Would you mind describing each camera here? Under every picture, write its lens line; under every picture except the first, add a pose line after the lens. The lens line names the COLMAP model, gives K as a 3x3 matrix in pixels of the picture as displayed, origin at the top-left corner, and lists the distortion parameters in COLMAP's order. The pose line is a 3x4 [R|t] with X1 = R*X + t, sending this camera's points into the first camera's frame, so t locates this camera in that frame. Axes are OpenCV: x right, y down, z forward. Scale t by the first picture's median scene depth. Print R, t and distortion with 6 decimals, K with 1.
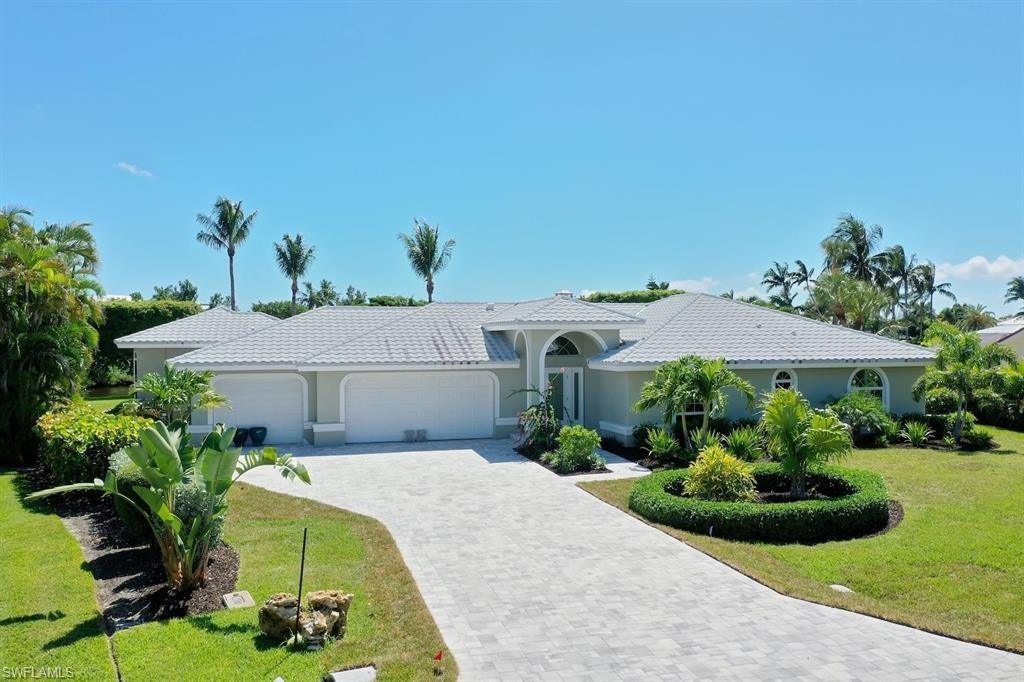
lens RADIAL K [[812.5, 0, 512.0], [0, 812.5, 341.0], [0, 0, 1]] dist [-0.003966, 0.004957]
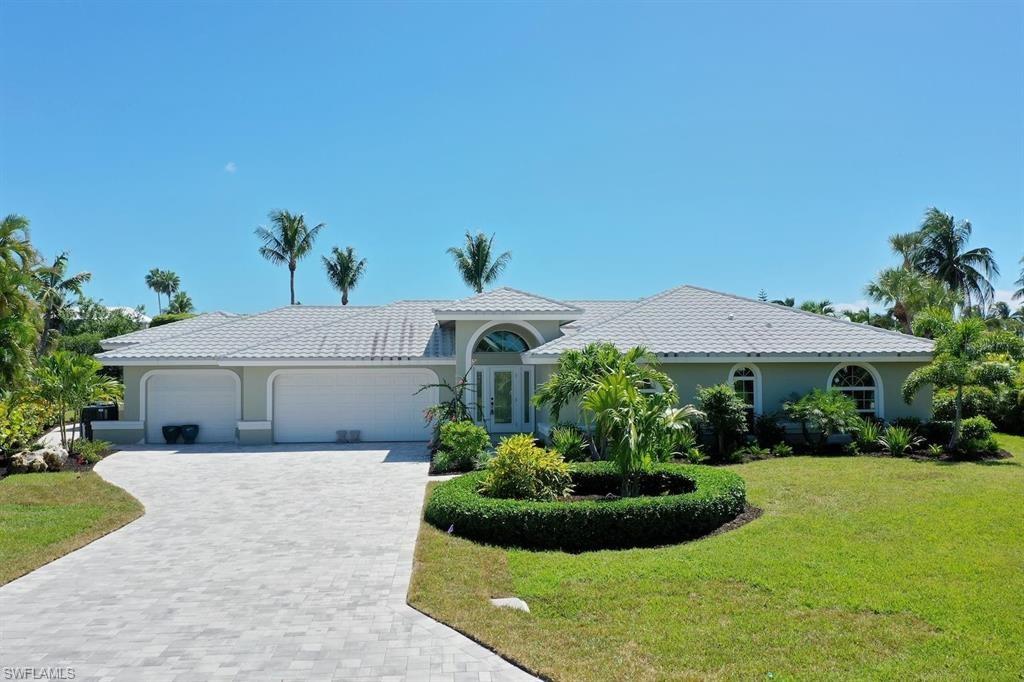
lens RADIAL K [[812.5, 0, 512.0], [0, 812.5, 341.0], [0, 0, 1]] dist [-0.003966, 0.004957]
pose [[0.983422, -0.006017, -0.181234, 0.248768], [0.000158, 0.999477, -0.032328, 0.037623], [0.181334, 0.031763, 0.982908, 0.107502]]
